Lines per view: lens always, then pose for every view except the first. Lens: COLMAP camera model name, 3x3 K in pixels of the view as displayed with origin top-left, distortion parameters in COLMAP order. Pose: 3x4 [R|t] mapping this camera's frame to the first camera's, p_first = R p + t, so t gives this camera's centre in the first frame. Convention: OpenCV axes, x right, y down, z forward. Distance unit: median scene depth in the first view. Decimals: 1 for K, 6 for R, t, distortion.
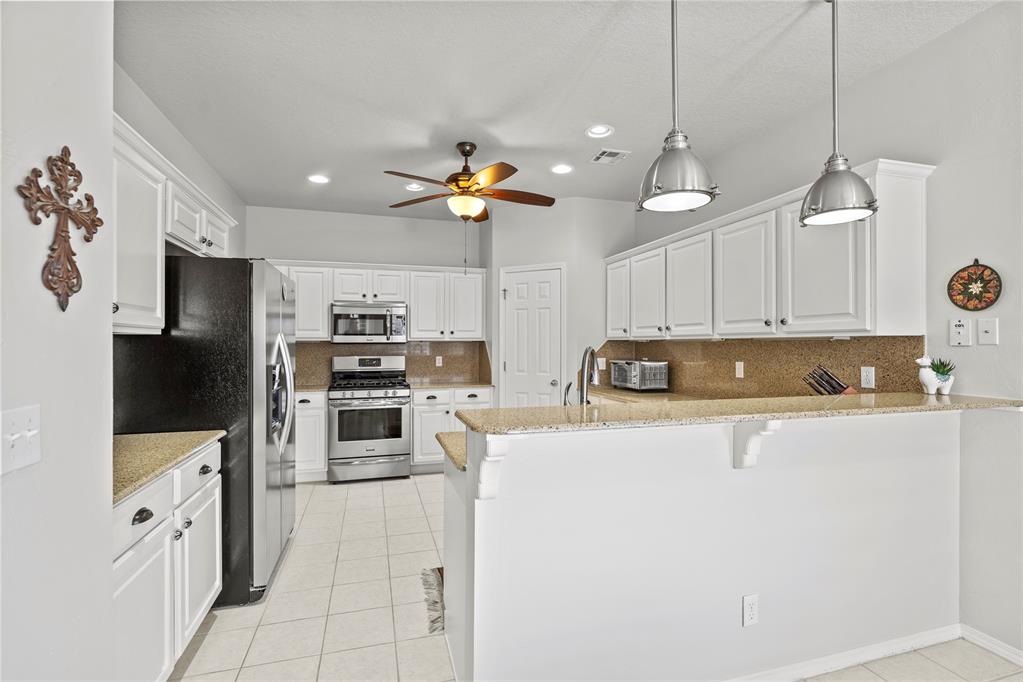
lens RADIAL K [[499.4, 0, 515.2], [0, 499.4, 341.7], [0, 0, 1]] dist [0.001244, 0.000384]
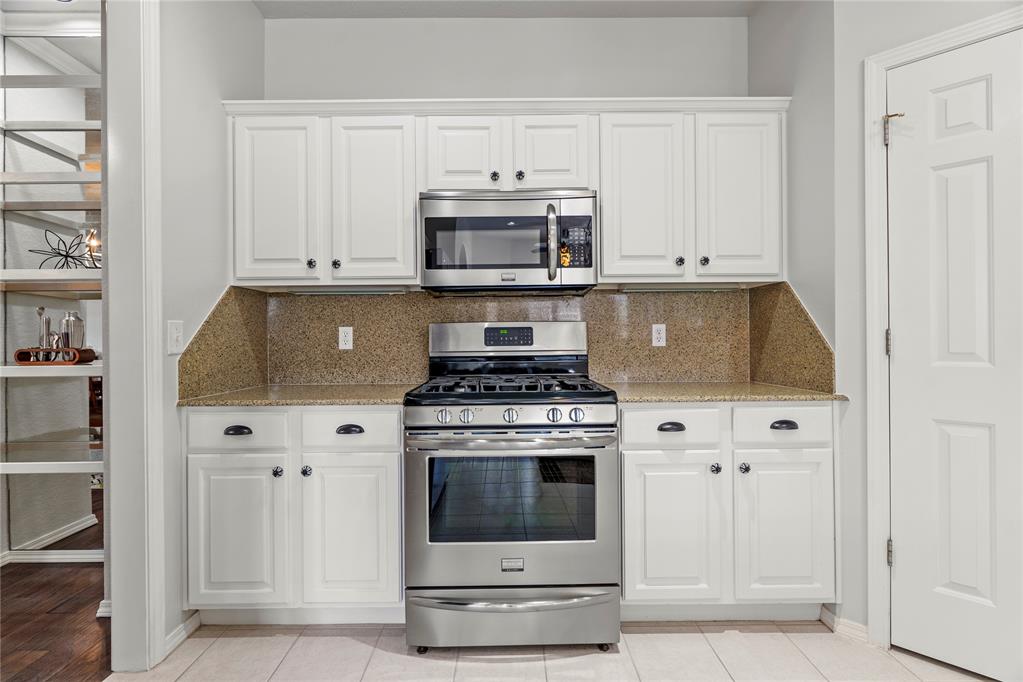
lens RADIAL K [[463.1, 0, 507.7], [0, 463.1, 338.9], [0, 0, 1]] dist [0.000813, 0.000297]
pose [[0.960500, -0.006561, -0.278204, -0.183746], [0.008435, 0.999949, 0.005539, 0.042975], [0.278153, -0.007667, 0.960506, 0.625595]]
